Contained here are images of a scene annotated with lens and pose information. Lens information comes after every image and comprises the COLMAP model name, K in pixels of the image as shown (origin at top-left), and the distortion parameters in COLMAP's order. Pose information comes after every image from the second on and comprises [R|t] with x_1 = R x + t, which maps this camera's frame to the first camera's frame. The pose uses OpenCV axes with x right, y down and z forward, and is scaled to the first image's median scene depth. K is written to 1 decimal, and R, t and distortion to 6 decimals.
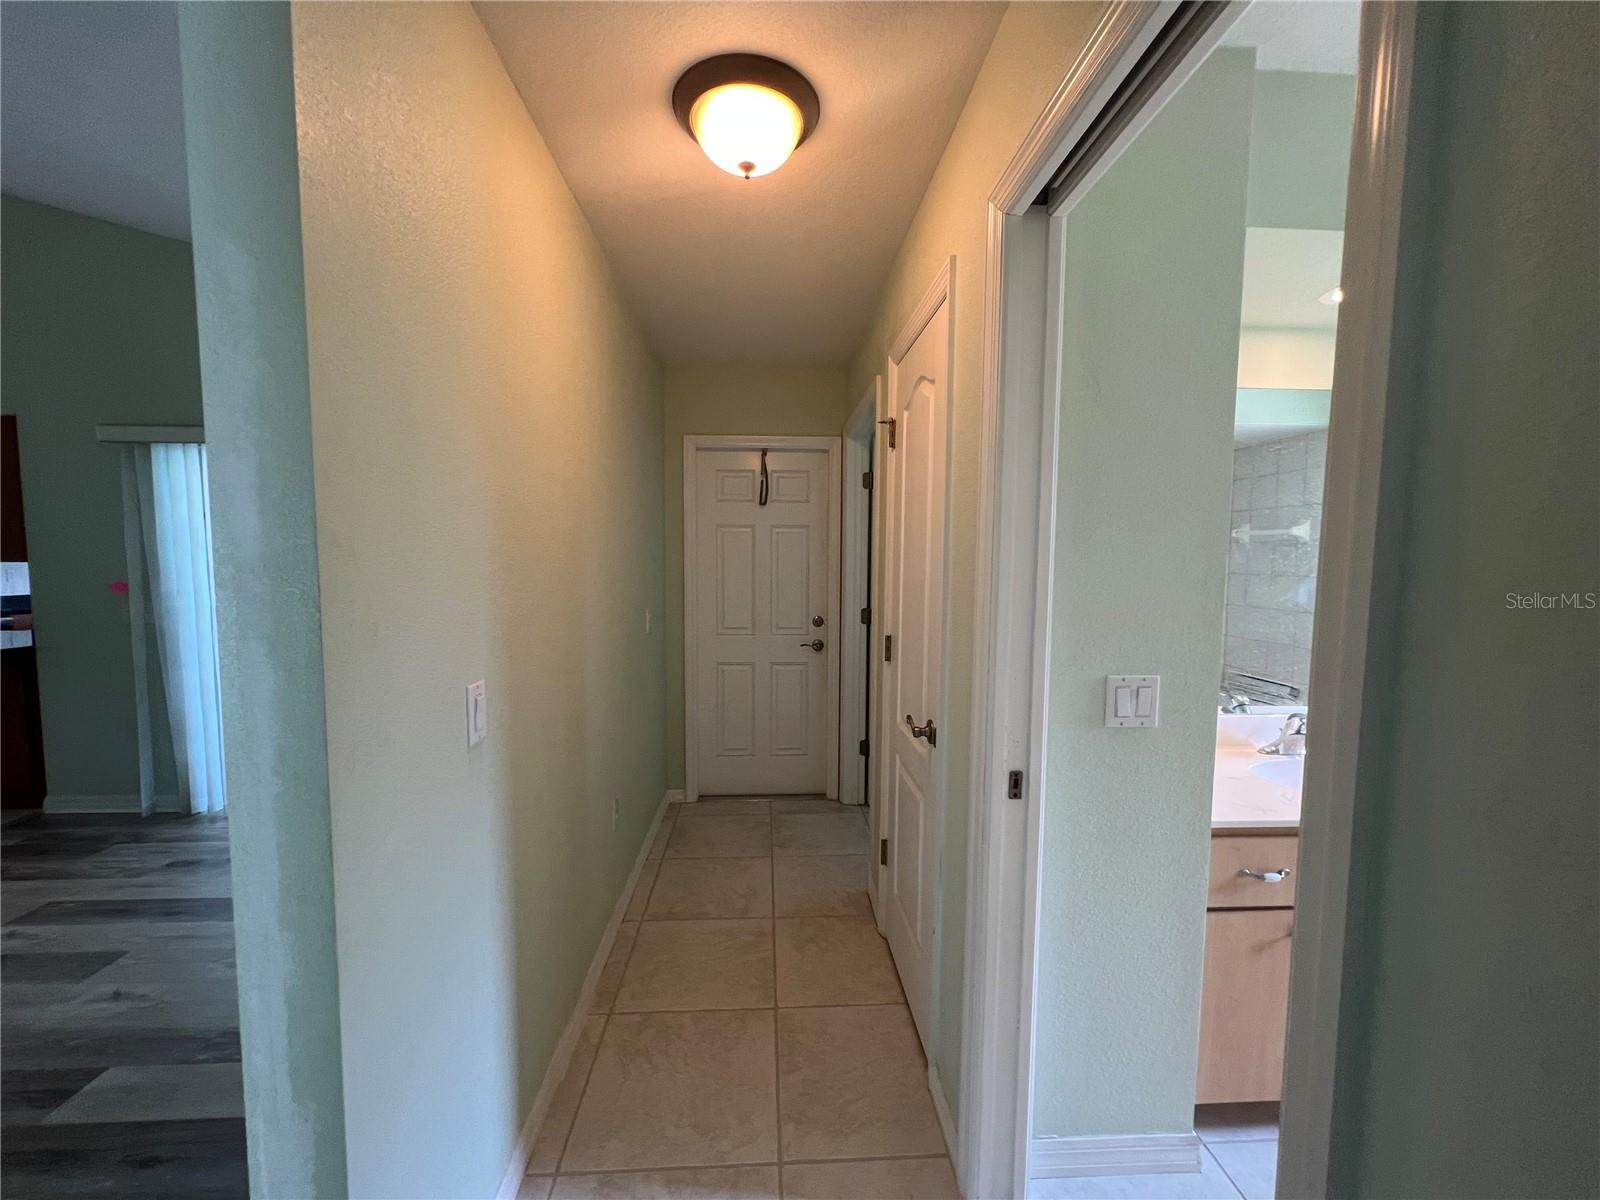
lens RADIAL K [[640.2, 0, 804.5], [0, 640.2, 603.7], [0, 0, 1]] dist [-0.001366, 0.000261]
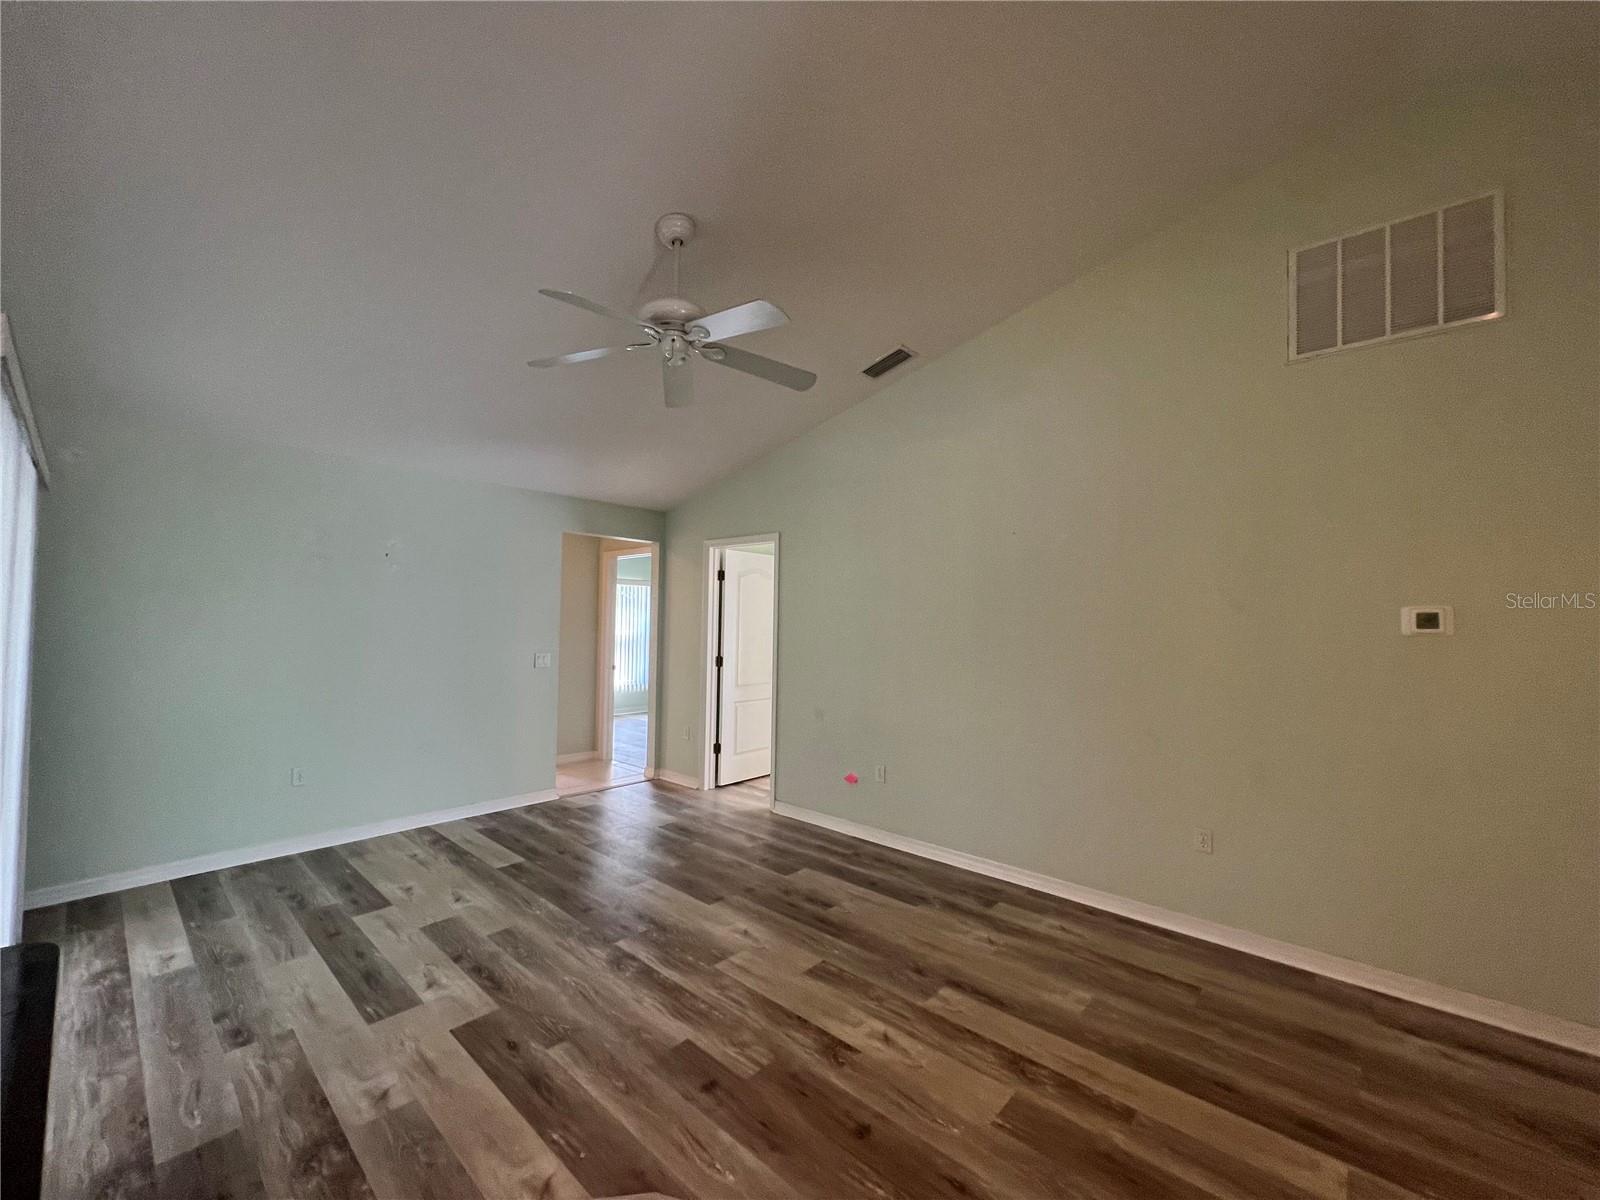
lens RADIAL K [[639.6, 0, 803.6], [0, 639.6, 604.8], [0, 0, 1]] dist [-0.002744, 0.000577]
pose [[-0.706963, 0.000102, 0.707251, -2.795758], [0.028612, 0.999185, 0.028456, -0.153500], [-0.706672, 0.040353, -0.706390, 1.472605]]
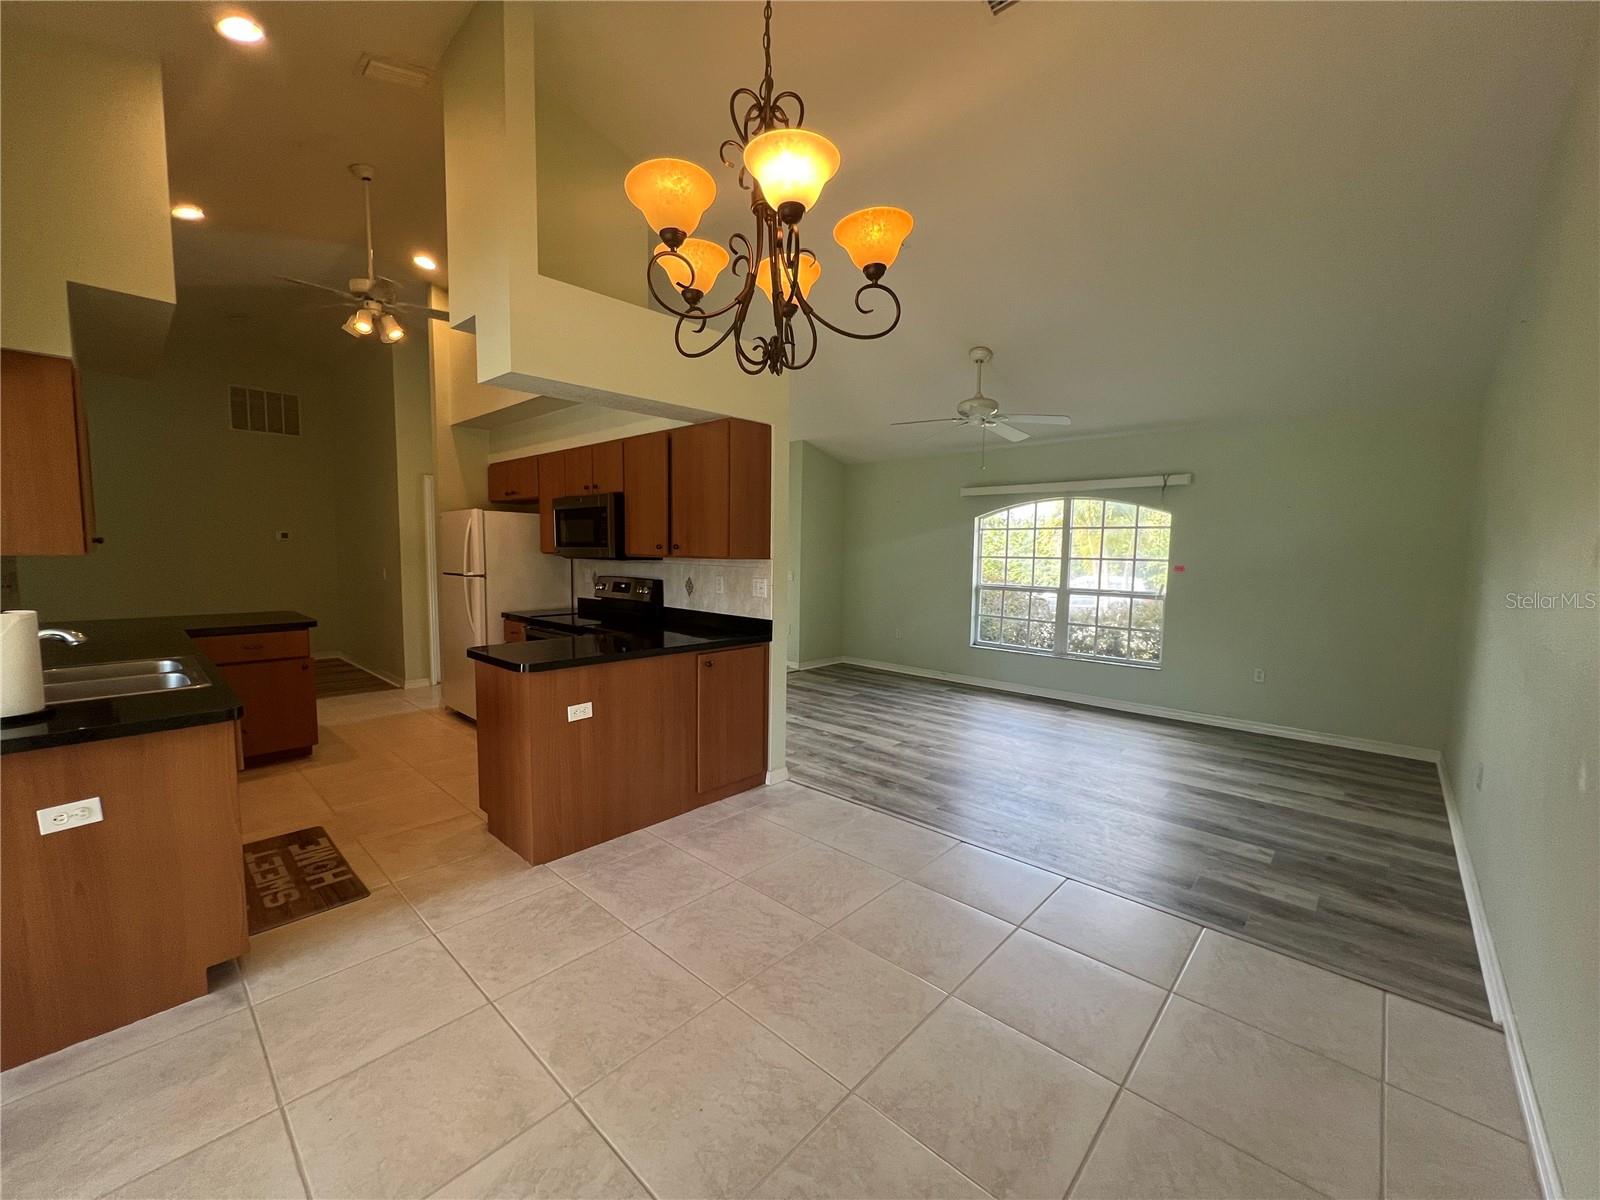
lens RADIAL K [[639.6, 0, 799.7], [0, 639.6, 605.6], [0, 0, 1]] dist [-0.002744, 0.000577]
pose [[-0.720284, 0.043281, -0.692328, -2.347501], [-0.069115, 0.988608, 0.133709, -0.350863], [0.690228, 0.144159, -0.709087, 4.464670]]
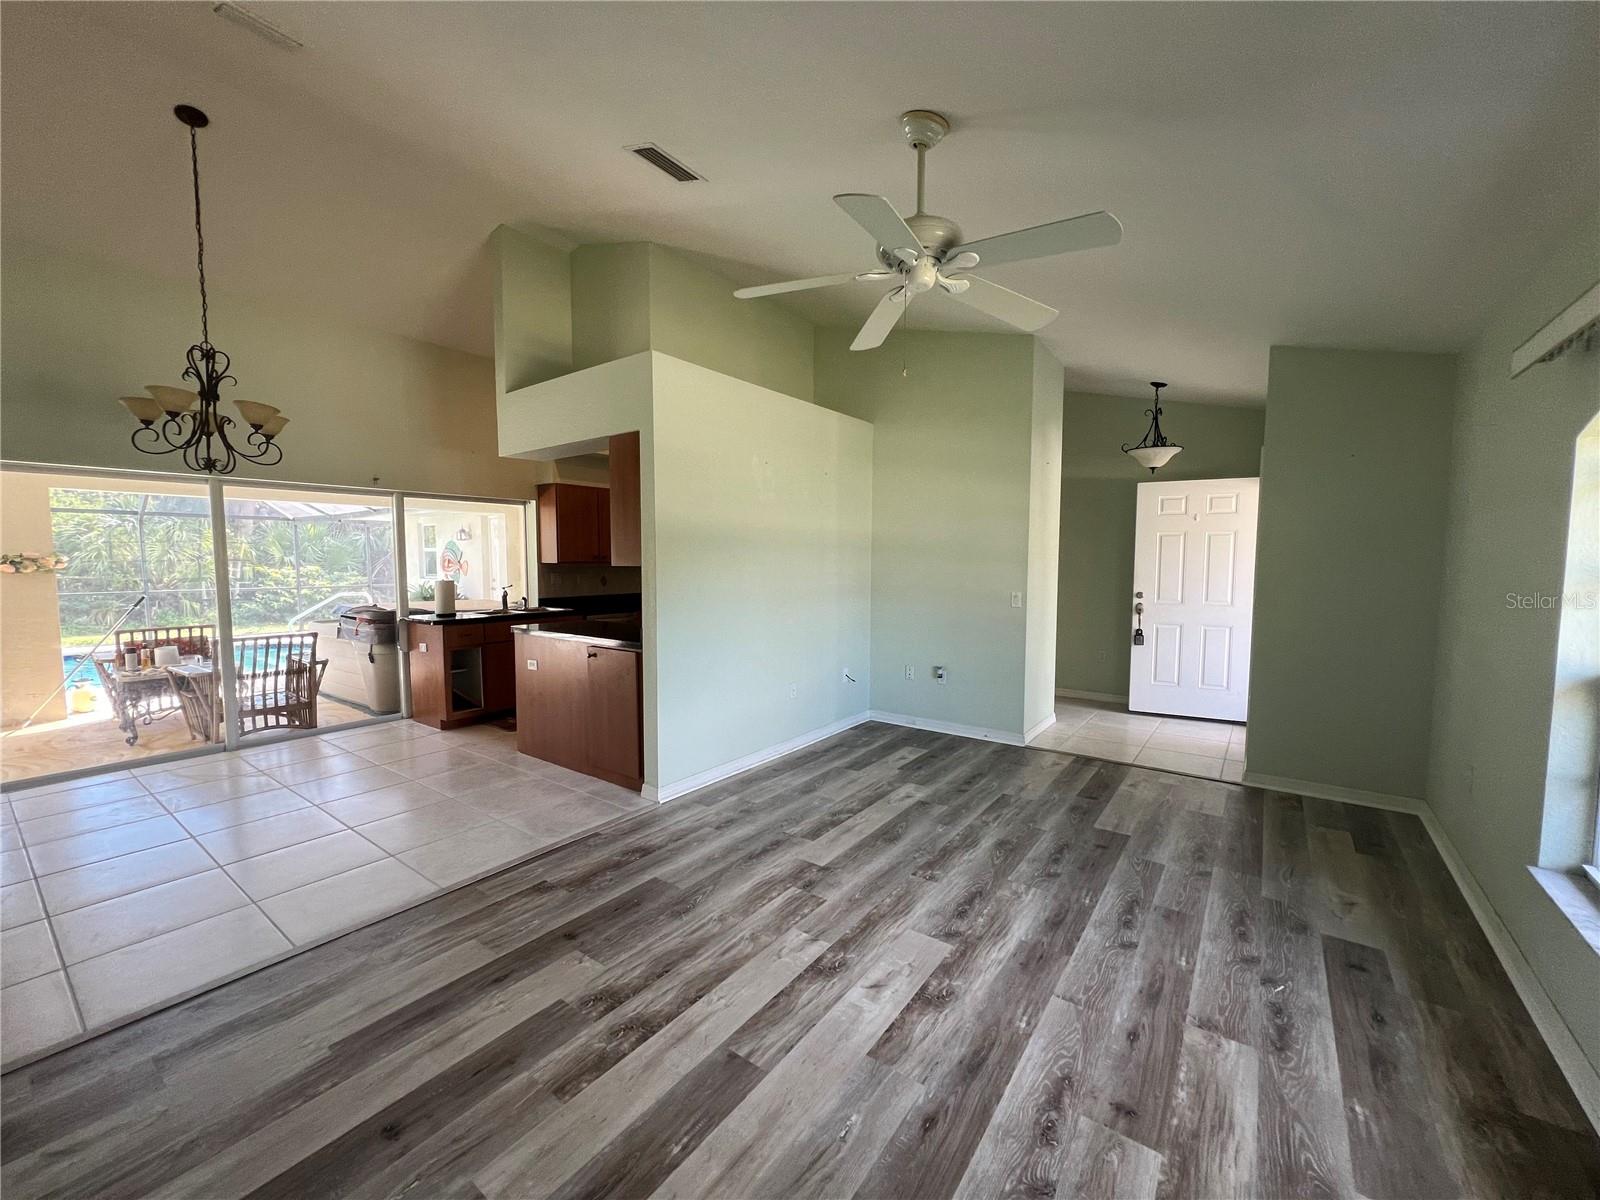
lens RADIAL K [[639.6, 0, 799.7], [0, 639.6, 603.2], [0, 0, 1]] dist [-0.002744, 0.000577]
pose [[-0.770337, -0.054865, 0.635273, -5.063913], [0.038300, 0.990511, 0.131987, -0.350108], [-0.636486, 0.126005, -0.760926, 4.189392]]
